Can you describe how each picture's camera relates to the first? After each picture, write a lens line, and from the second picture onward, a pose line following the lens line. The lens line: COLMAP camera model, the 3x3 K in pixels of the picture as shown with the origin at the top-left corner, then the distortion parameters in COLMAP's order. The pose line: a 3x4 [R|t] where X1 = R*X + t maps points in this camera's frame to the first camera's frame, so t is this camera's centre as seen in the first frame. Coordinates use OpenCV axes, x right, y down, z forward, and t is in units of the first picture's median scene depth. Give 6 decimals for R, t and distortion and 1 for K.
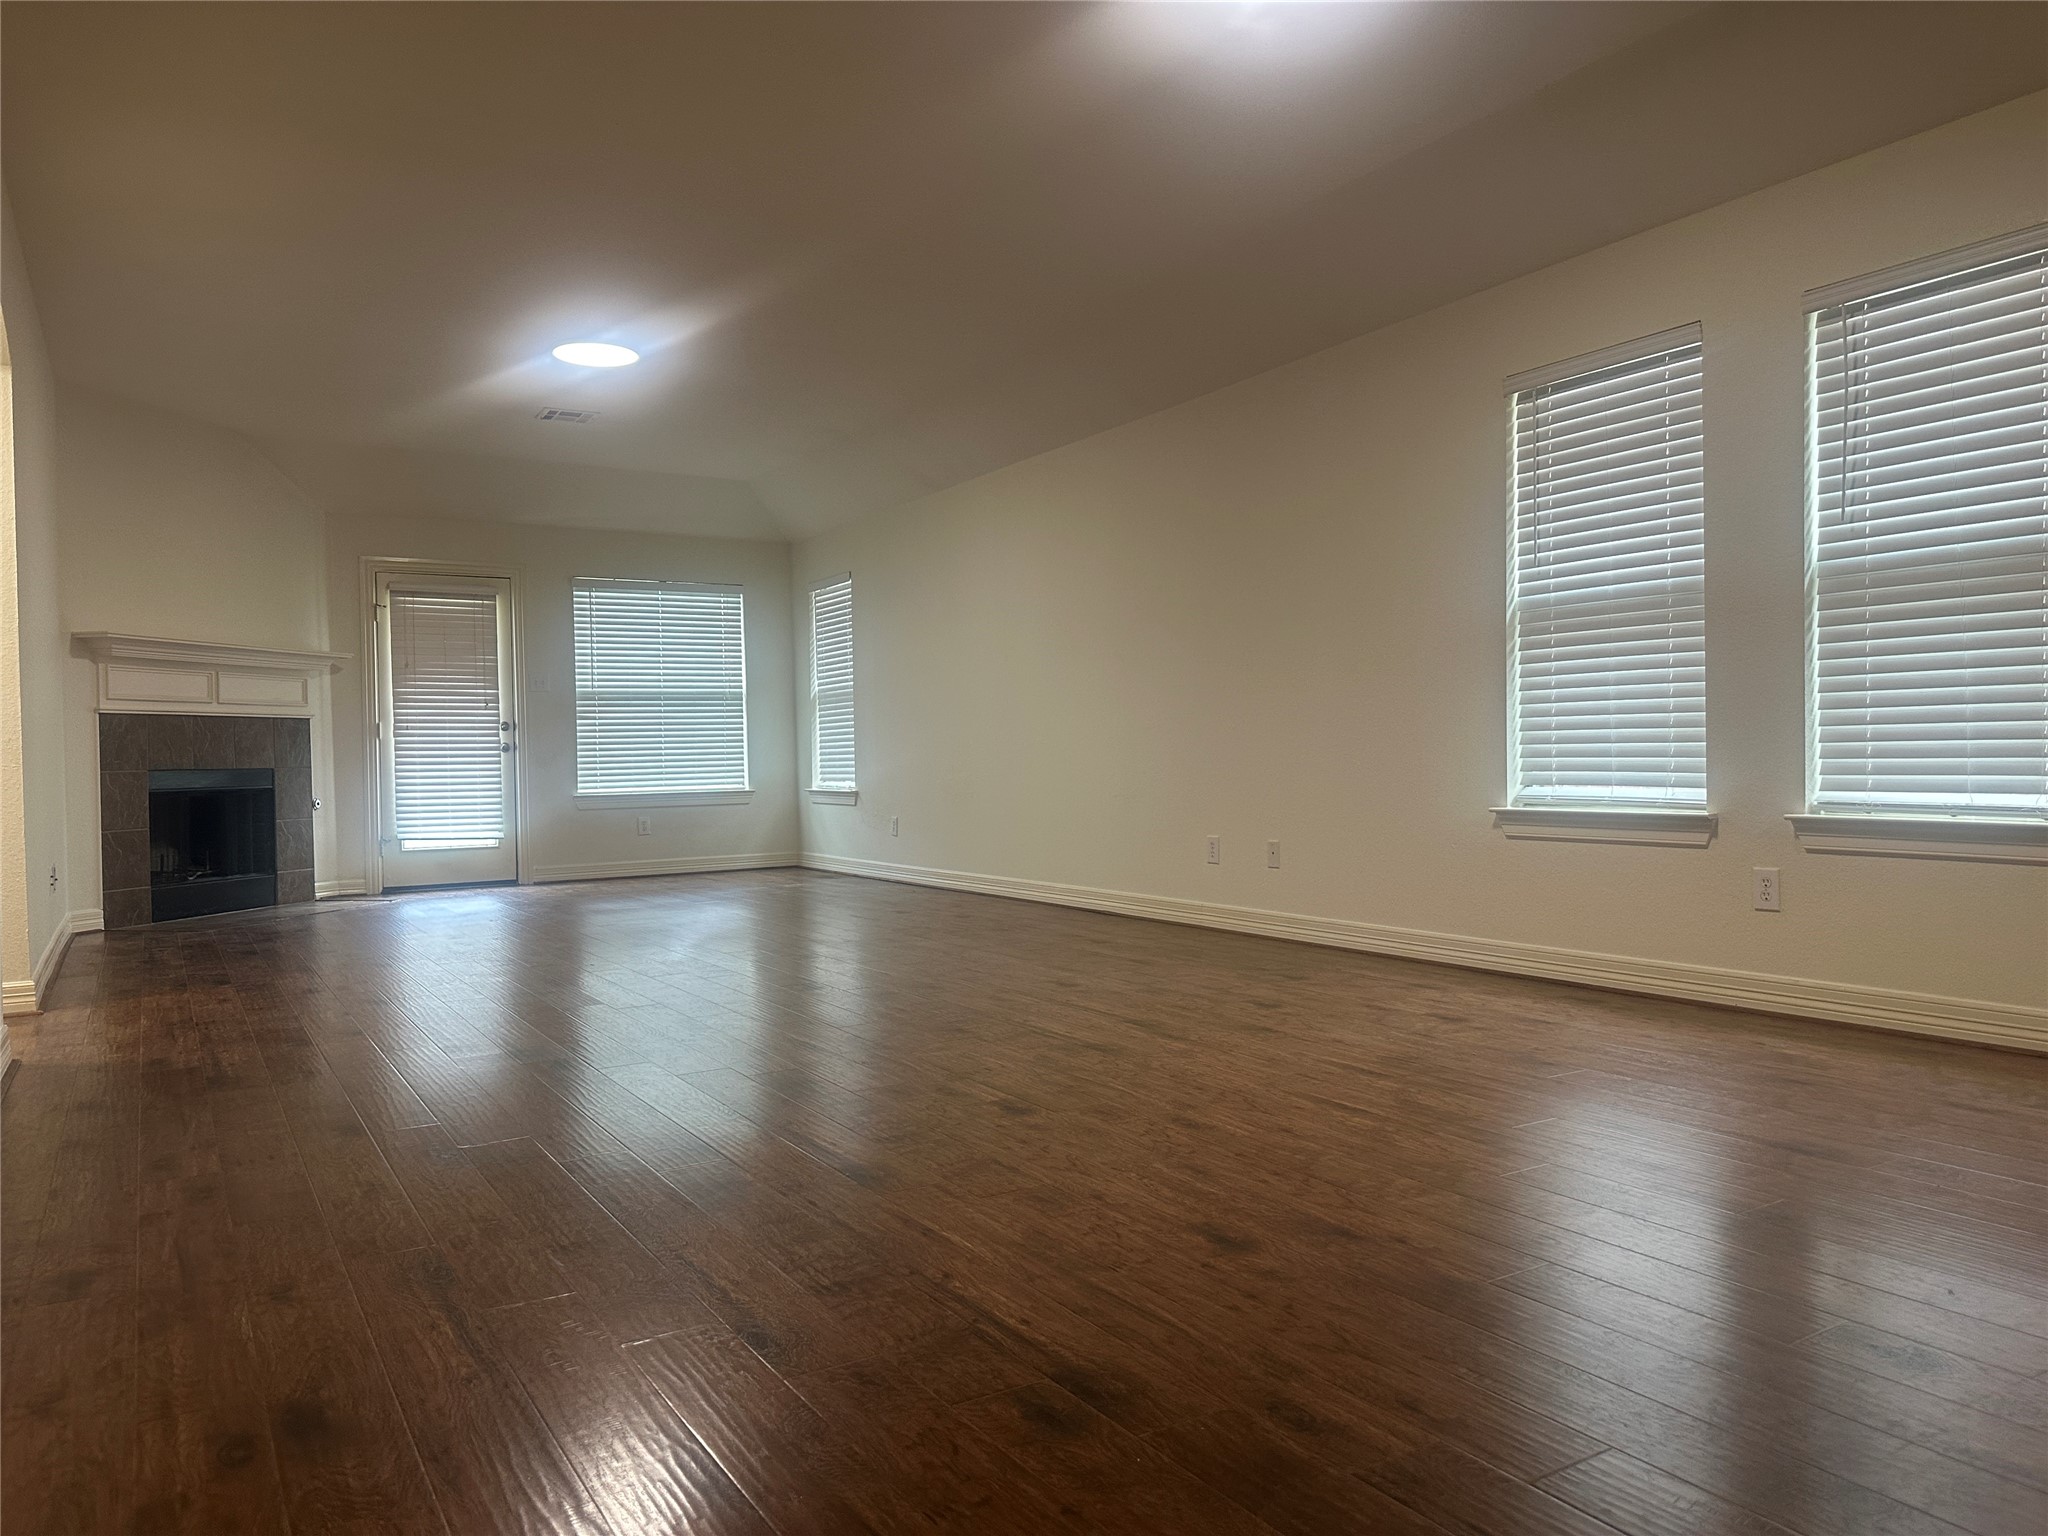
lens RADIAL K [[1446.6, 0, 1024.0], [0, 1446.6, 768.0], [0, 0, 1]] dist [0.070088, -0.100397]
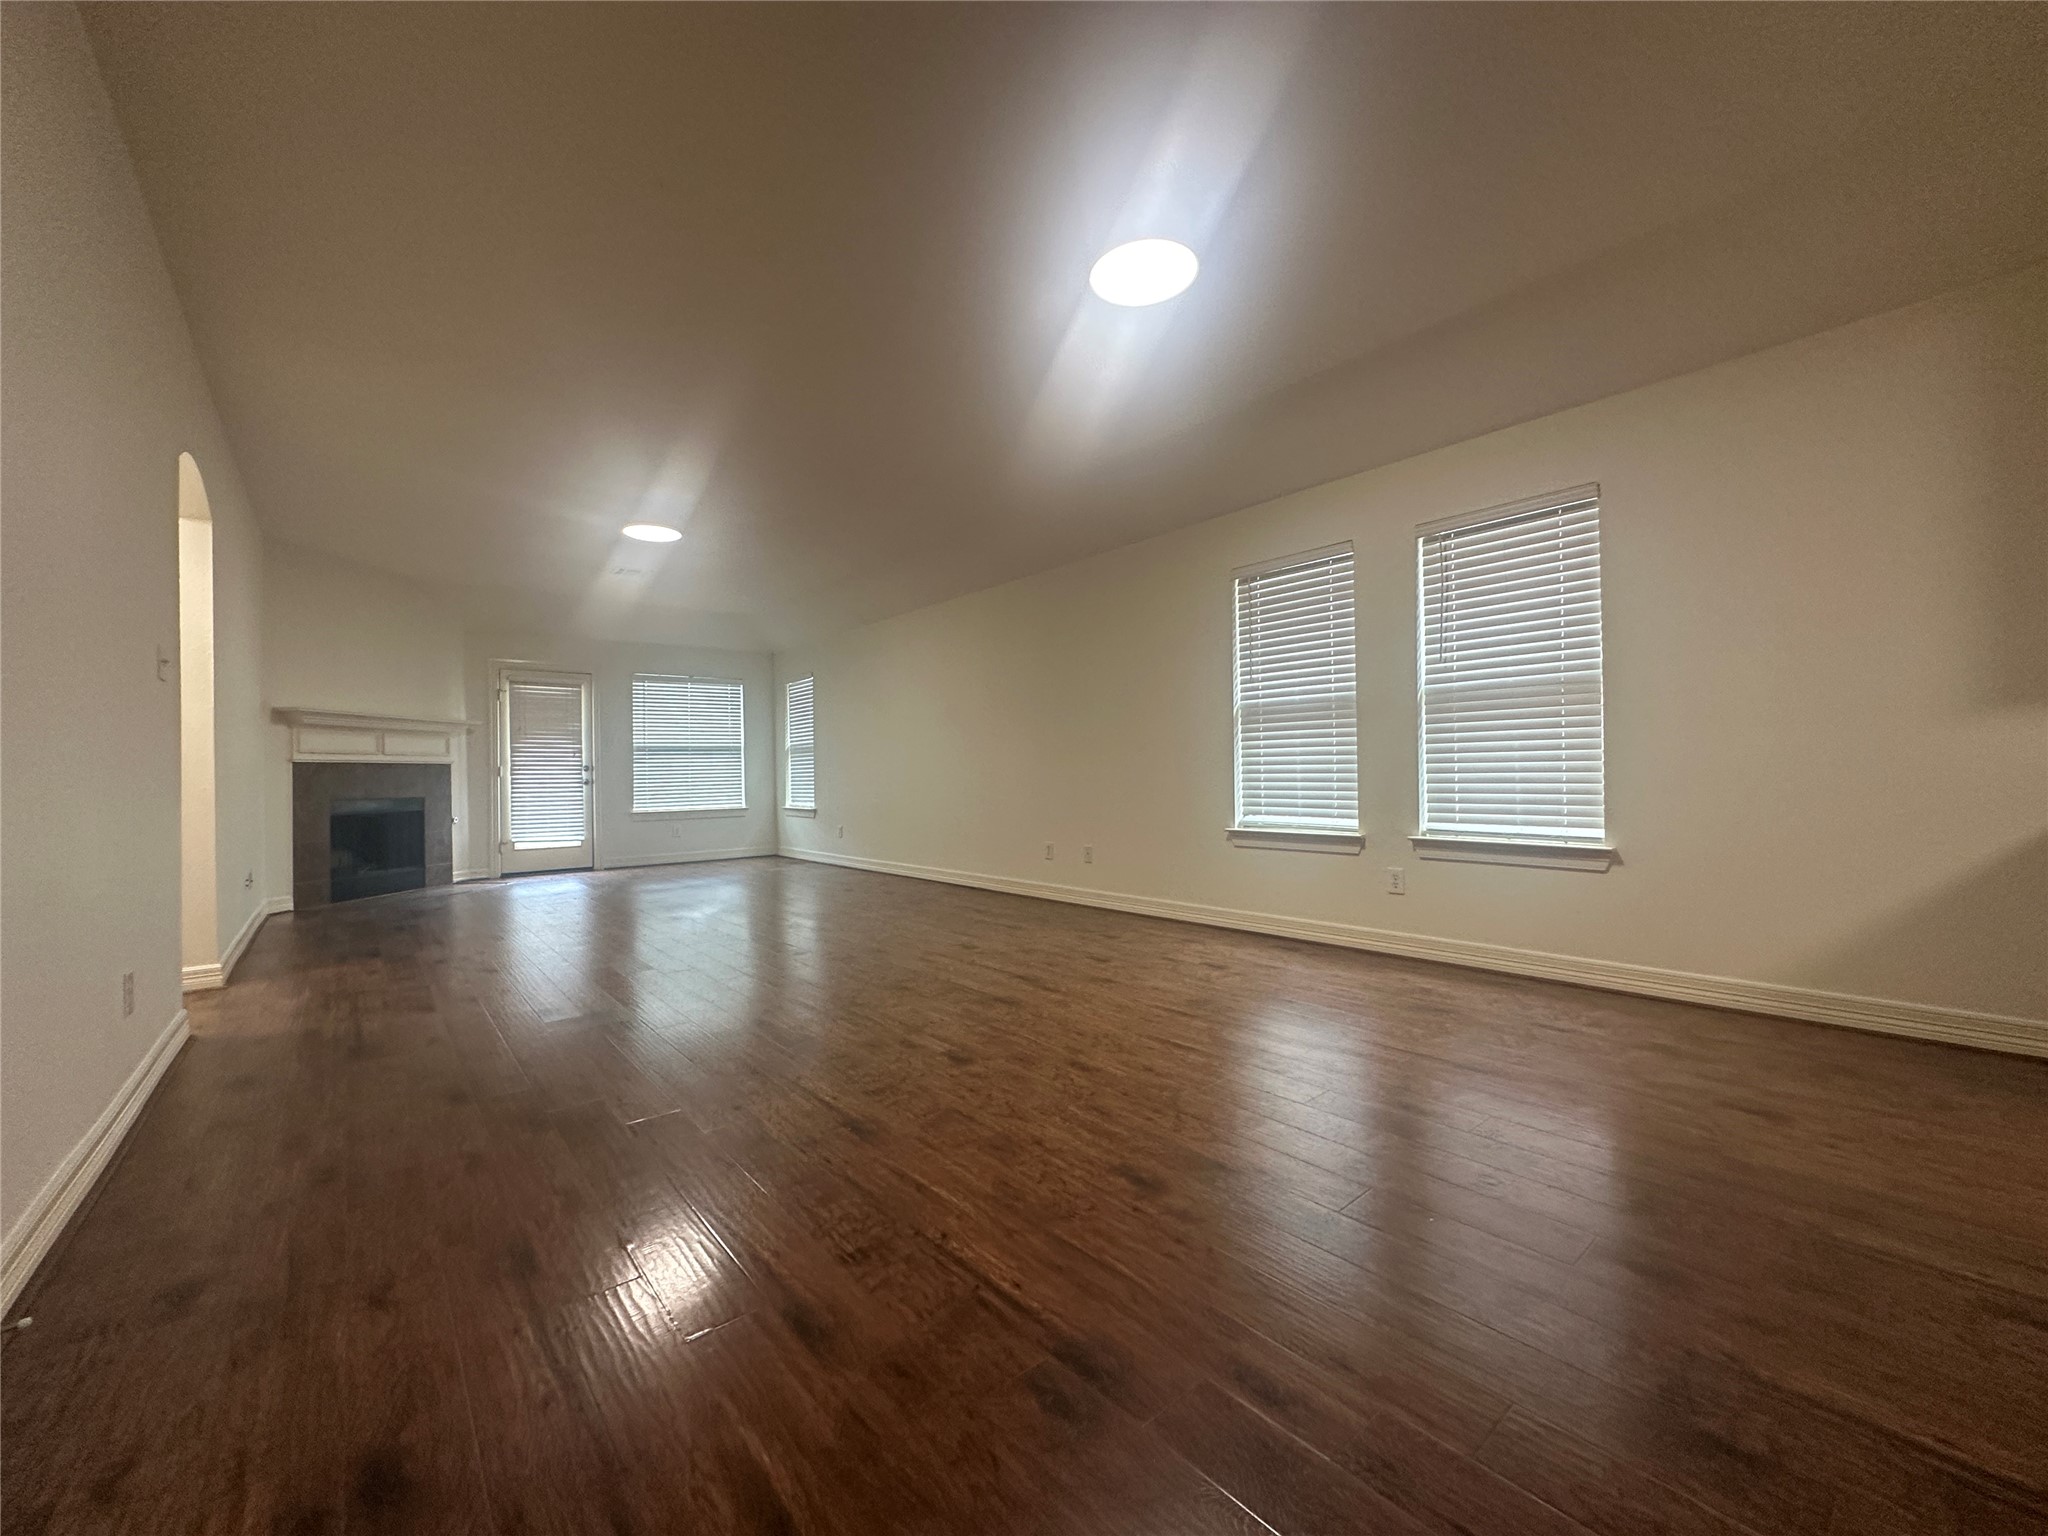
lens RADIAL K [[819.9, 0, 1024.7], [0, 819.9, 765.4], [0, 0, 1]] dist [-0.003749, -0.000105]
pose [[0.988789, 0.002989, 0.149289, -0.045678], [0.000256, 0.999764, -0.021711, -0.026441], [-0.149318, 0.021506, 0.988555, 0.129364]]
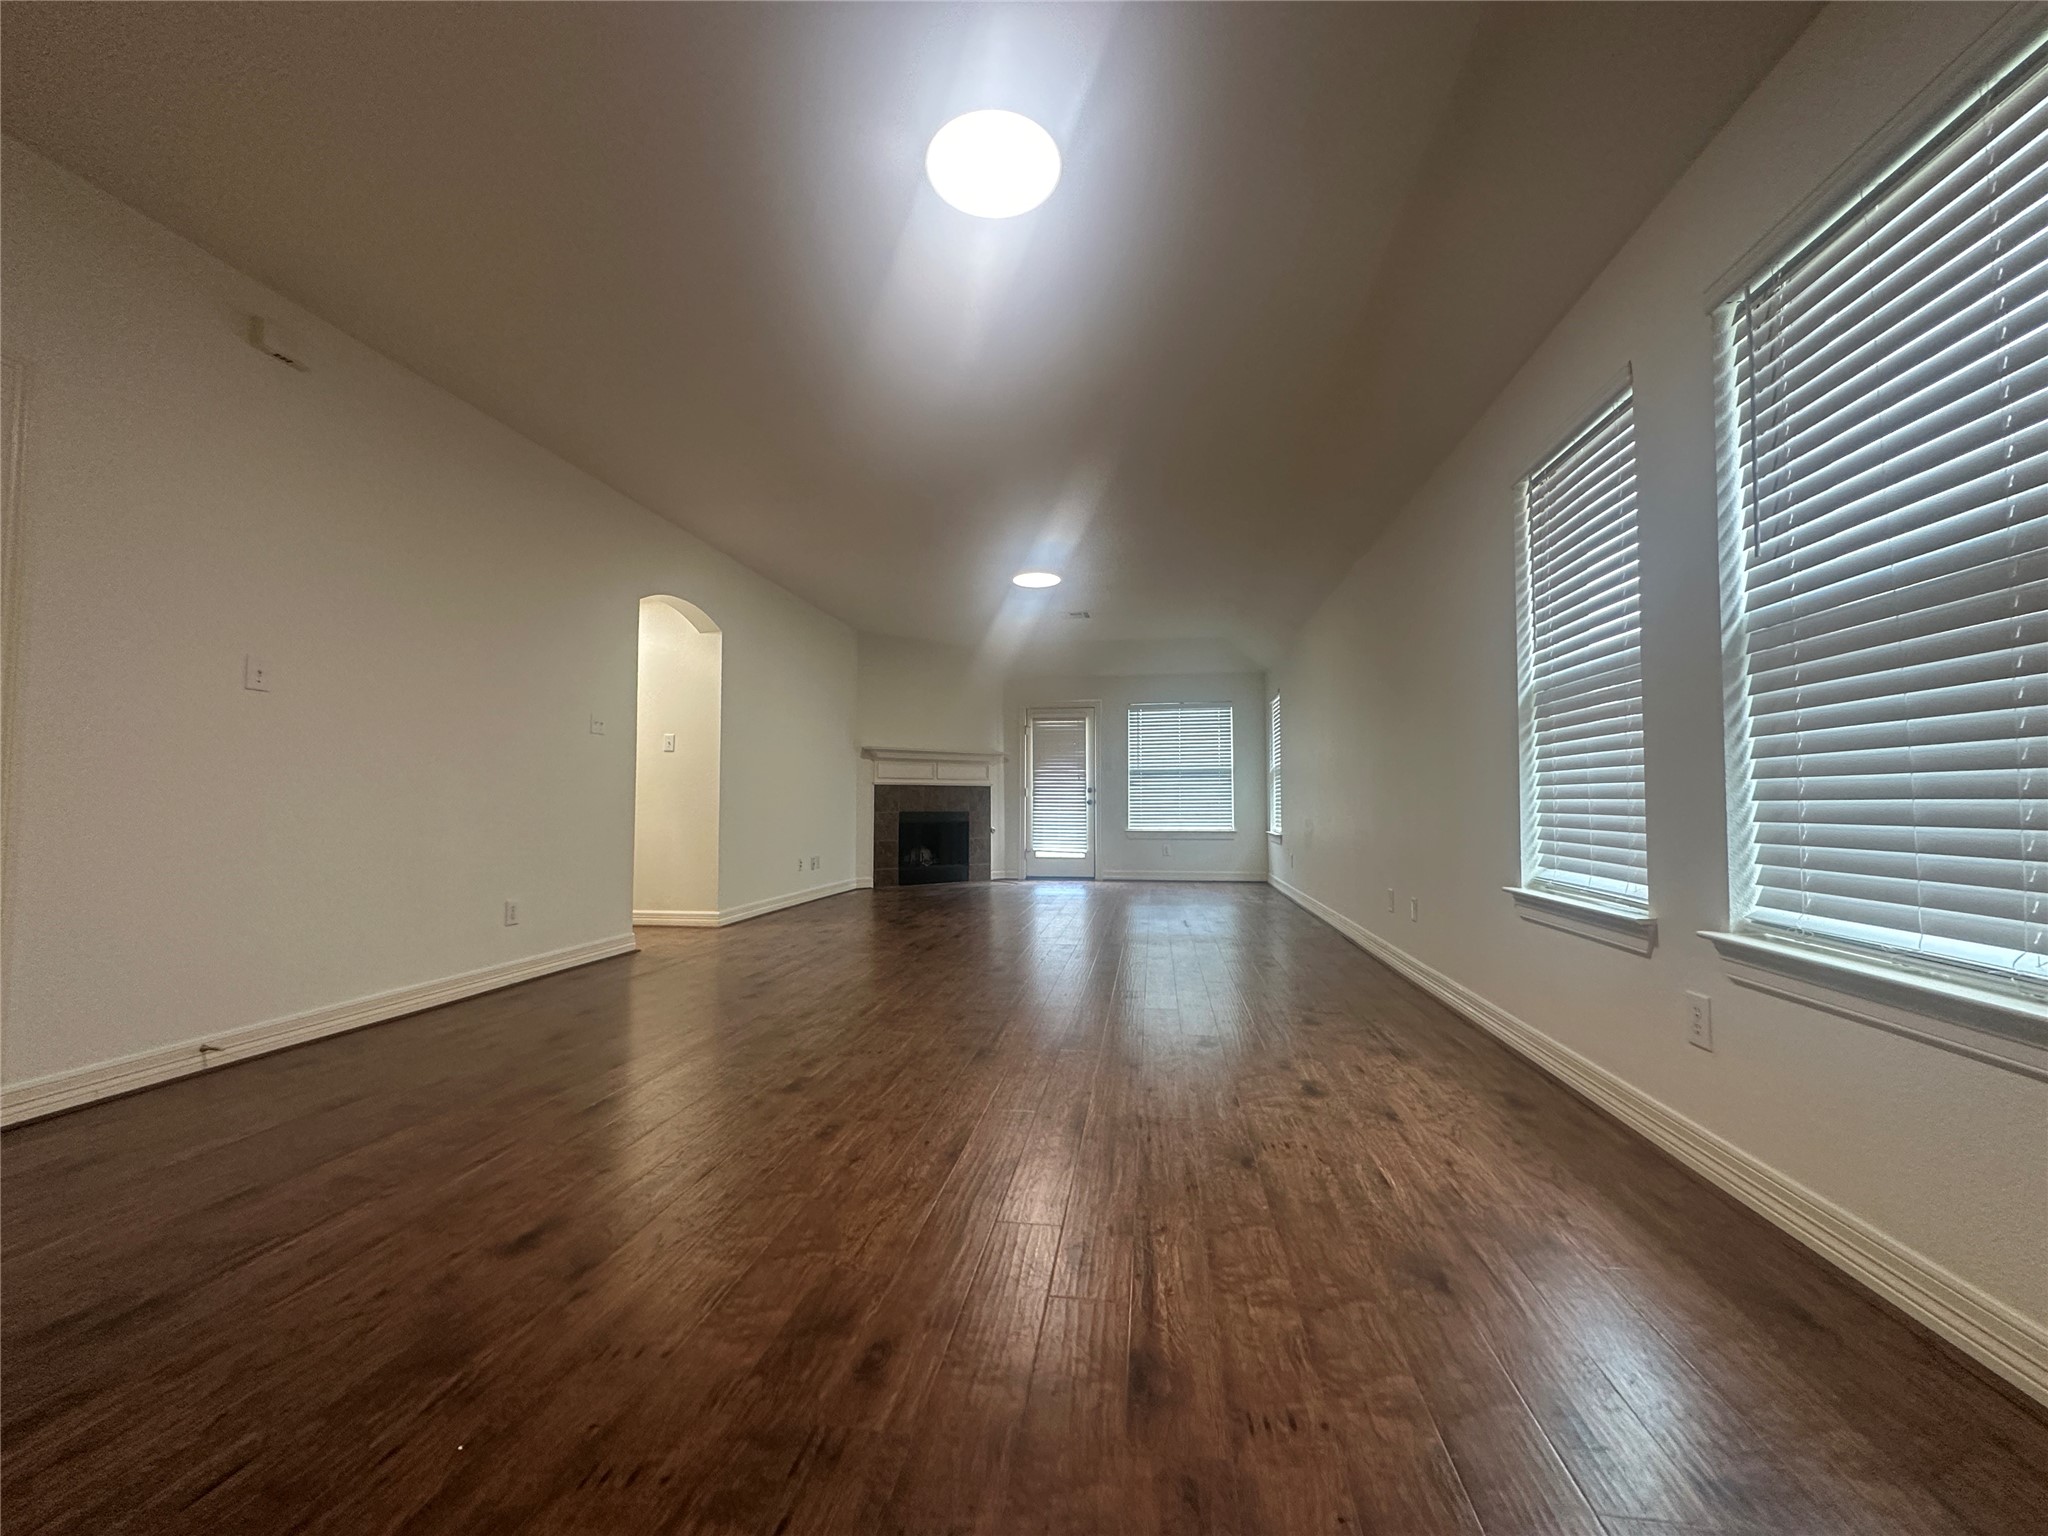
lens RADIAL K [[819.9, 0, 1024.7], [0, 819.9, 765.4], [0, 0, 1]] dist [-0.003749, -0.000105]
pose [[0.765610, -0.013095, -0.643172, 0.476803], [-0.019363, 0.998871, -0.043385, -0.029025], [0.643014, 0.045670, 0.764492, 0.377793]]
